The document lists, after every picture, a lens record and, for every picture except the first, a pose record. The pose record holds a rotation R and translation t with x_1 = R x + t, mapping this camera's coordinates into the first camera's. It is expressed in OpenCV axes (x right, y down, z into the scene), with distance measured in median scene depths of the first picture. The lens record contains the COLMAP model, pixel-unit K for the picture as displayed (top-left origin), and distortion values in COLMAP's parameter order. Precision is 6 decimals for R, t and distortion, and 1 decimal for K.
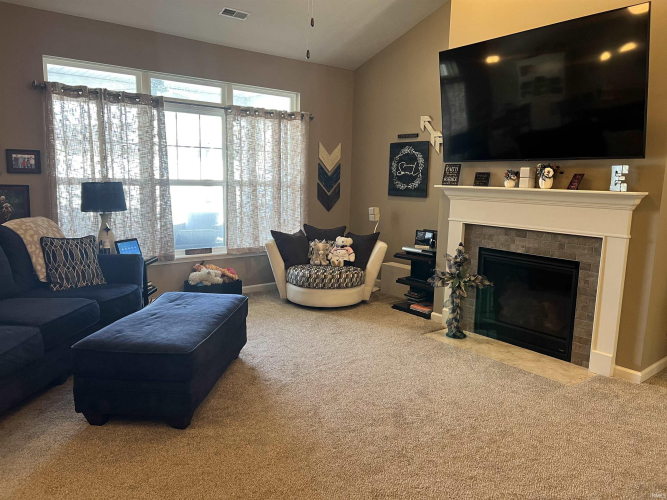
lens RADIAL K [[501.1, 0, 332.9], [0, 501.1, 252.5], [0, 0, 1]] dist [-0.003544, -0.010157]
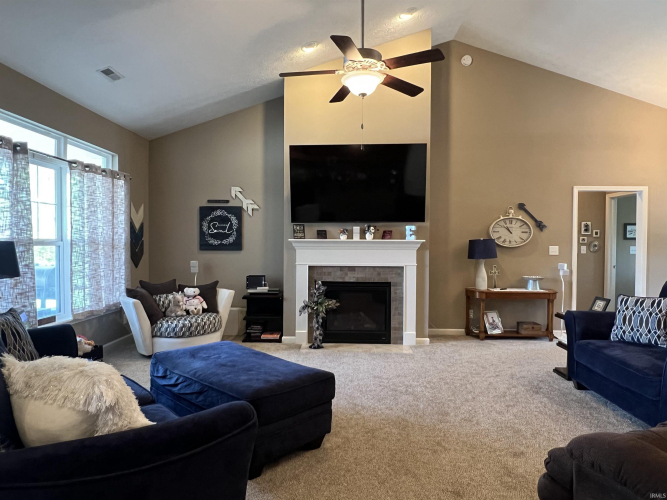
lens RADIAL K [[429.6, 0, 332.6], [0, 429.6, 248.8], [0, 0, 1]] dist [0.001008, -0.008490]
pose [[0.635022, -0.028489, 0.771969, -0.636428], [0.125259, 0.989892, -0.066507, -0.017569], [-0.762271, 0.138930, 0.632172, 0.185378]]
